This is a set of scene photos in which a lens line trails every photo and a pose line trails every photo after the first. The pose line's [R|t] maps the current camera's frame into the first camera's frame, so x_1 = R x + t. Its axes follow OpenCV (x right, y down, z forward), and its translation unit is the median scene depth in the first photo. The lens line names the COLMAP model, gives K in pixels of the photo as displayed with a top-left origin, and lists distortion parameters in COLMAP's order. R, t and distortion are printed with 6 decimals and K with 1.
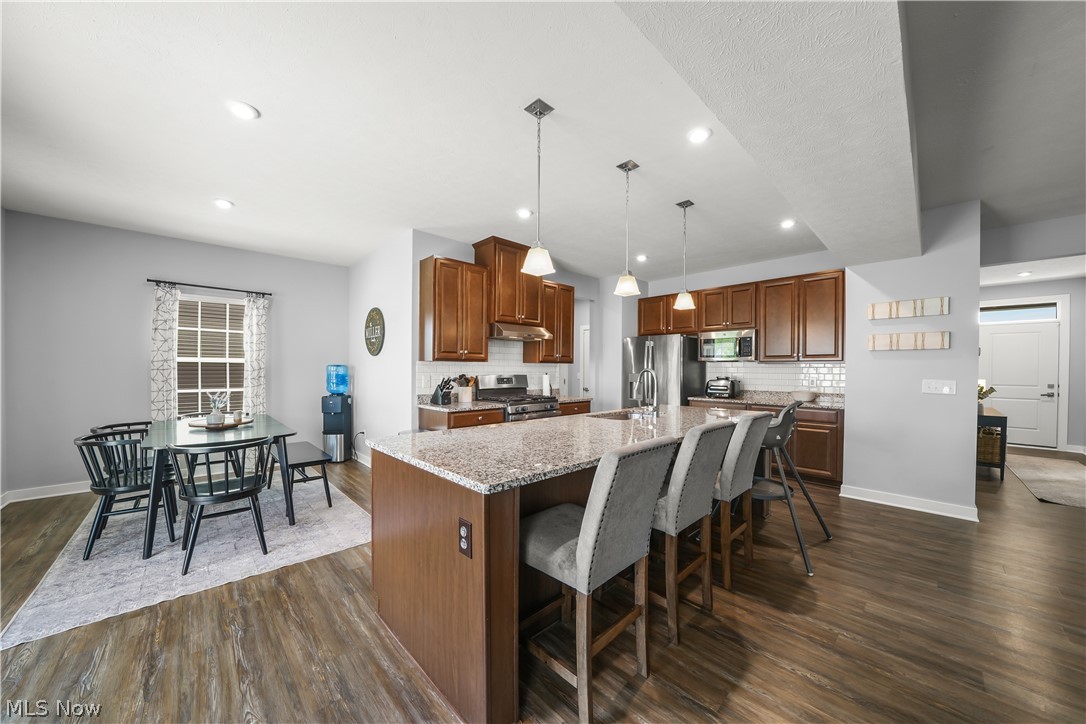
lens RADIAL K [[381.9, 0, 536.0], [0, 381.9, 366.9], [0, 0, 1]] dist [-0.017316, 0.000395]
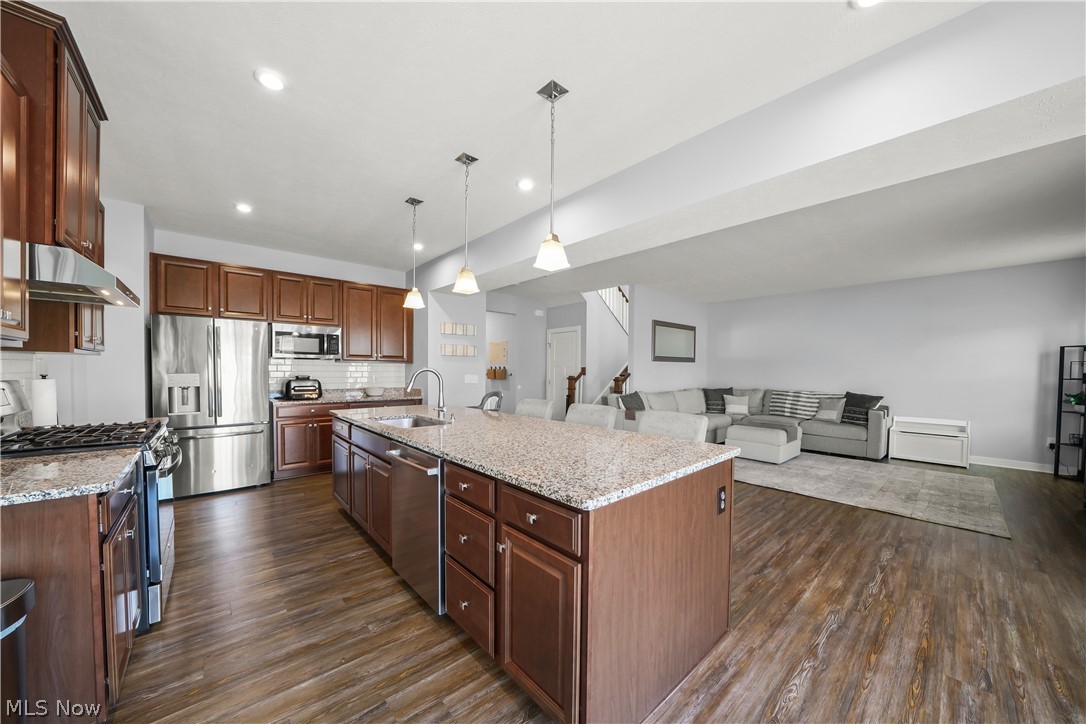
lens RADIAL K [[375.2, 0, 555.1], [0, 375.2, 372.1], [0, 0, 1]] dist [-0.022625, 0.000114]
pose [[0.014145, -0.007844, 0.999869, -0.452369], [-0.012882, 0.999885, 0.008027, 0.003395], [-0.999817, -0.012994, 0.014043, 0.480669]]
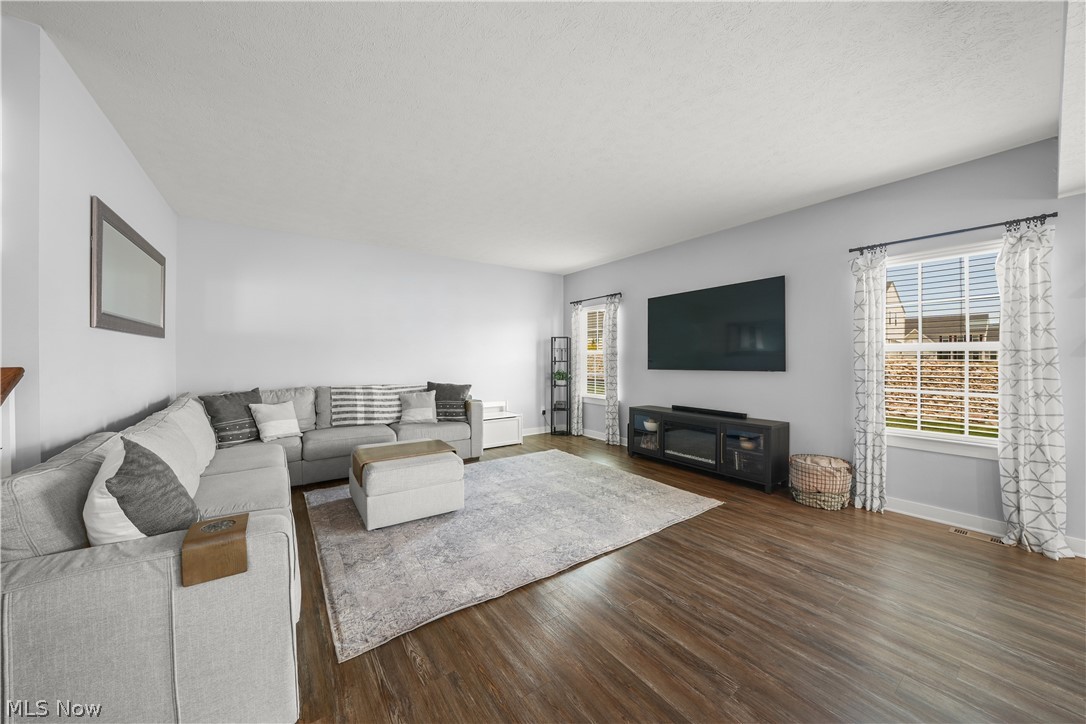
lens RADIAL K [[380.3, 0, 520.7], [0, 380.3, 361.3], [0, 0, 1]] dist [-0.009777, 0.000158]
pose [[-0.985834, -0.003029, 0.167697, 0.459391], [-0.002309, 0.999987, 0.004492, 0.005840], [-0.167708, 0.004041, -0.985828, 0.489257]]
